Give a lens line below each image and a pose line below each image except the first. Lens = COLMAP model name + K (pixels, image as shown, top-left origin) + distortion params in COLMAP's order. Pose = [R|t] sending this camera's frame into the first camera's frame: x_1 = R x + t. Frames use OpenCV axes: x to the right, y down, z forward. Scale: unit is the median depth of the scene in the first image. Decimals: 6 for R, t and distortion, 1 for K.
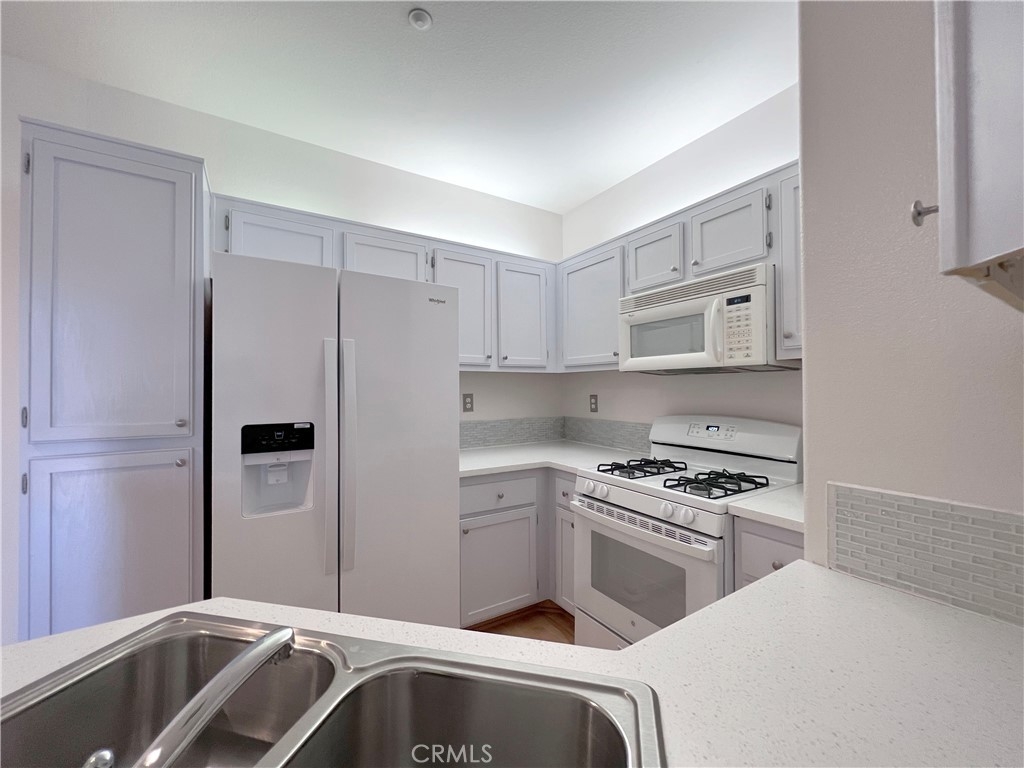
lens RADIAL K [[407.3, 0, 516.8], [0, 407.3, 387.4], [0, 0, 1]] dist [-0.000627, 0.000103]
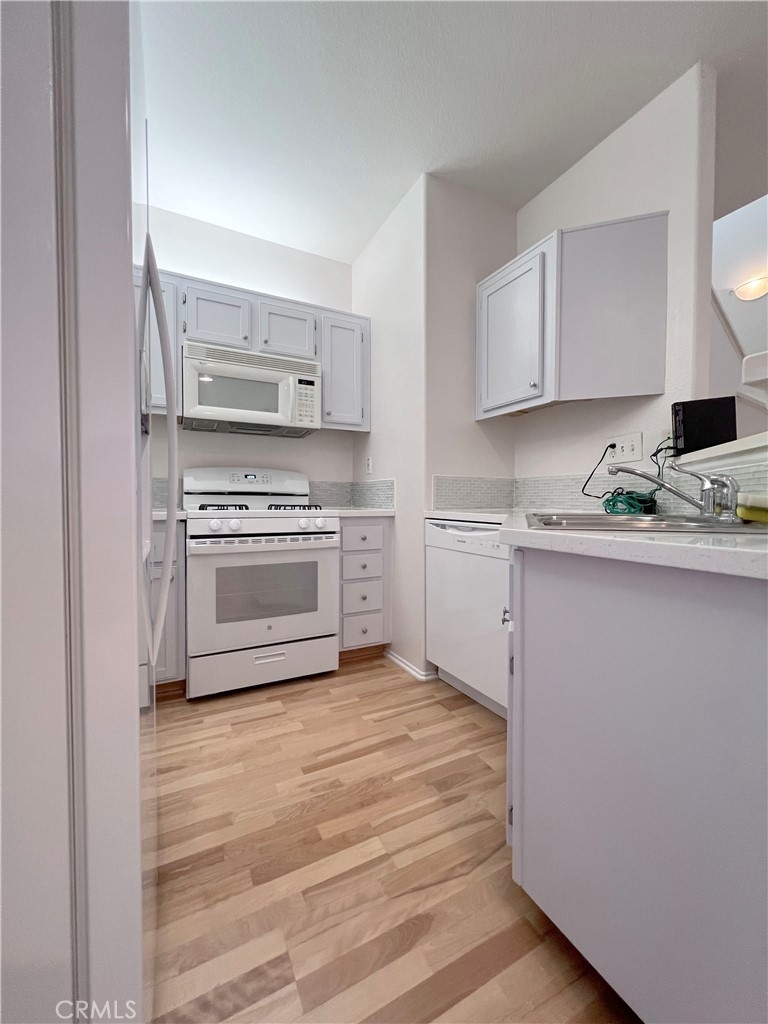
lens RADIAL K [[407.3, 0, 386.1], [0, 407.3, 509.4], [0, 0, 1]] dist [-0.000627, 0.000103]
pose [[0.087700, -0.015964, 0.996019, -0.837930], [-0.008064, 0.999827, 0.016735, 0.201788], [-0.996114, -0.009499, 0.087556, 0.535370]]
